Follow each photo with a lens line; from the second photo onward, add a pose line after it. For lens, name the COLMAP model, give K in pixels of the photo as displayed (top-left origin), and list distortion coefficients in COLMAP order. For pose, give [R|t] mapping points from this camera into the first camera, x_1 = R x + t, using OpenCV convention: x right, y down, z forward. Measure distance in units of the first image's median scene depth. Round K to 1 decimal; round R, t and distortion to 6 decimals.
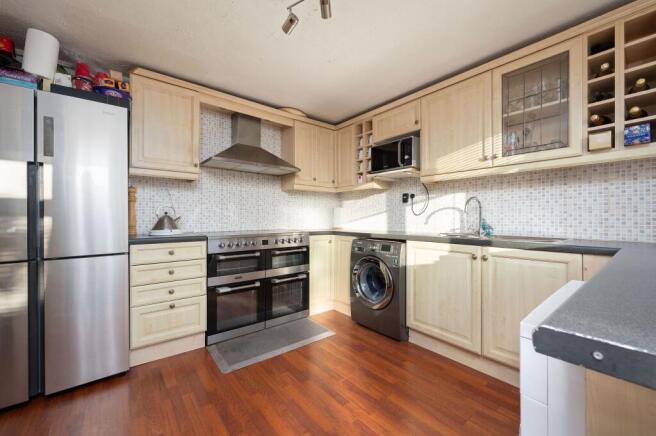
lens RADIAL K [[262.8, 0, 328.0], [0, 262.8, 217.7], [0, 0, 1]] dist [0.000897, -0.000020]
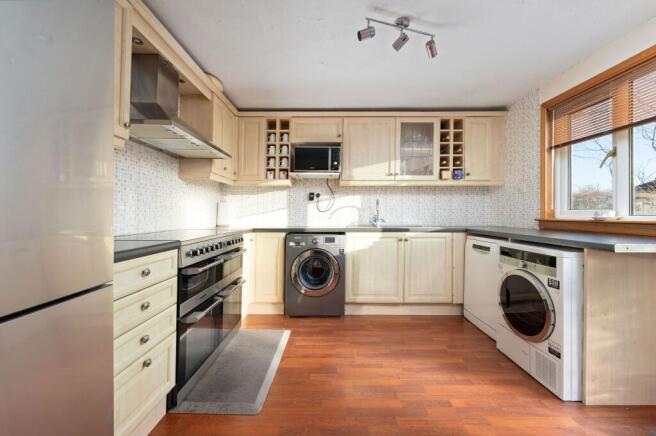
lens RADIAL K [[262.8, 0, 326.7], [0, 262.8, 214.8], [0, 0, 1]] dist [0.000897, -0.000020]
pose [[0.644208, -0.002710, 0.764845, -0.693725], [0.000135, 0.999994, 0.003429, 0.000700], [-0.764850, -0.002106, 0.644205, 0.276608]]
